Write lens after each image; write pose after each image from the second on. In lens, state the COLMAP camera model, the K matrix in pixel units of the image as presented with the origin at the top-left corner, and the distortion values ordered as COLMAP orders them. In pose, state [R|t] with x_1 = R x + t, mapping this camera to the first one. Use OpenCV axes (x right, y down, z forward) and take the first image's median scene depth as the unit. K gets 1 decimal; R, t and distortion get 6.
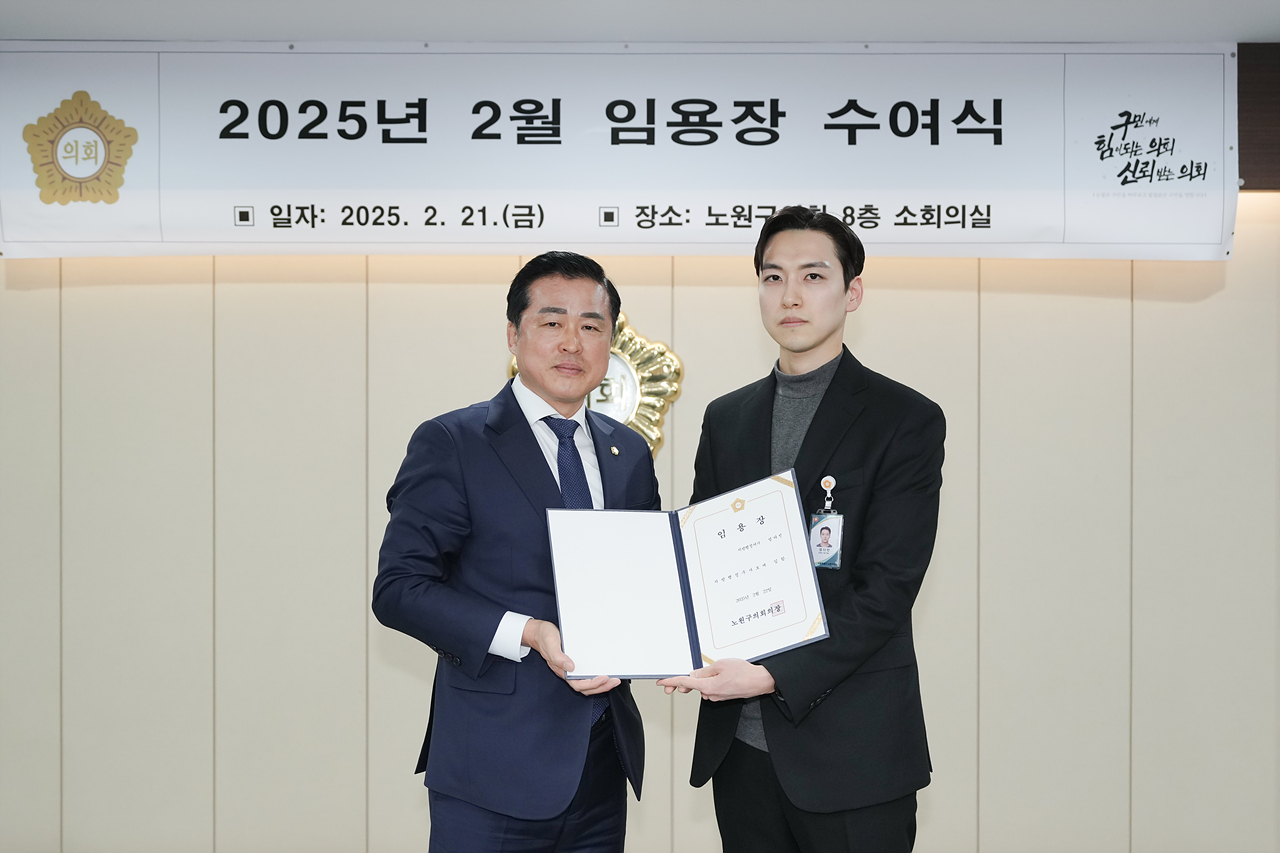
lens RADIAL K [[1525.7, 0, 631.9], [0, 1525.7, 432.9], [0, 0, 1]] dist [0.009881, 0.000000]
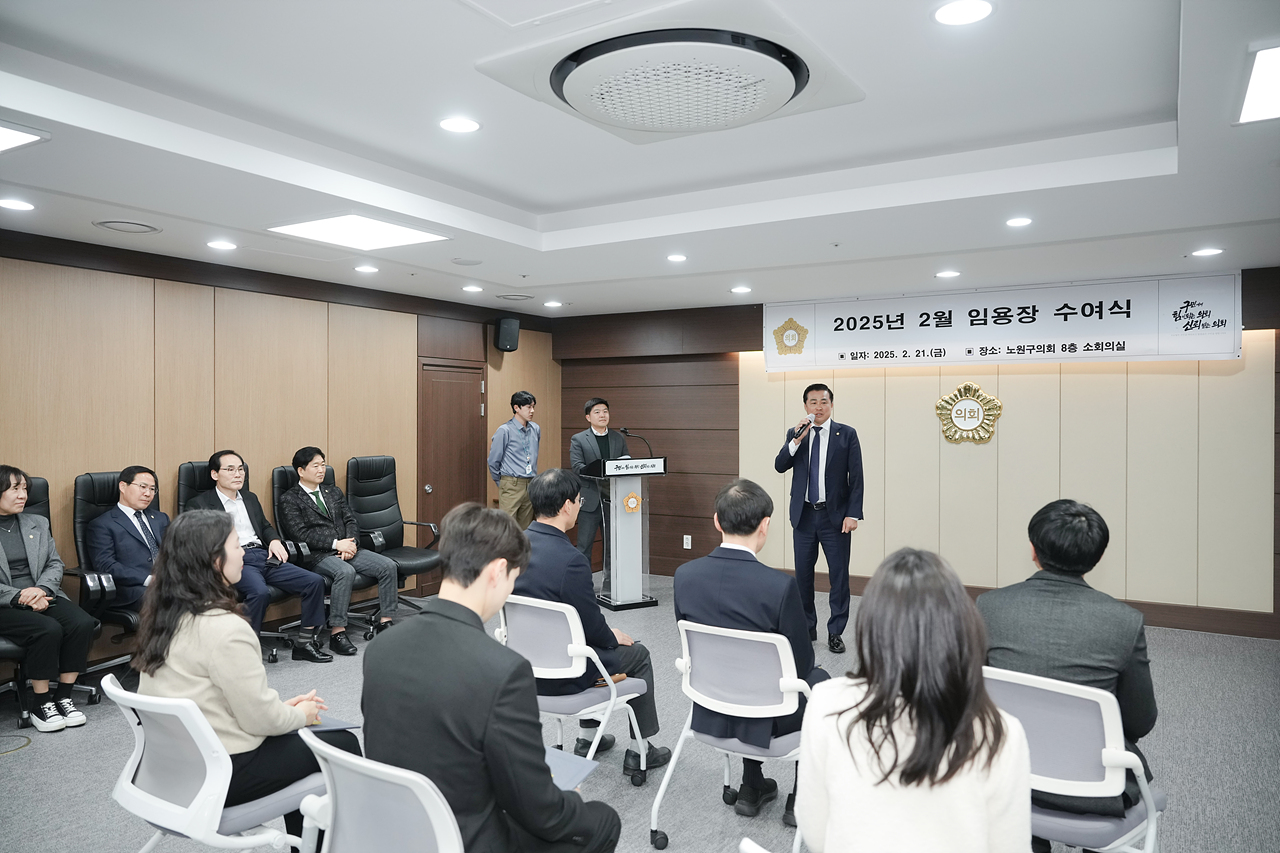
lens RADIAL K [[882.5, 0, 642.6], [0, 882.5, 431.7], [0, 0, 1]] dist [-0.002103, 0.005094]
pose [[0.859149, 0.005405, -0.511696, 0.297004], [0.000252, 0.999940, 0.010985, -0.013613], [0.511725, -0.009566, 0.859096, -0.689674]]
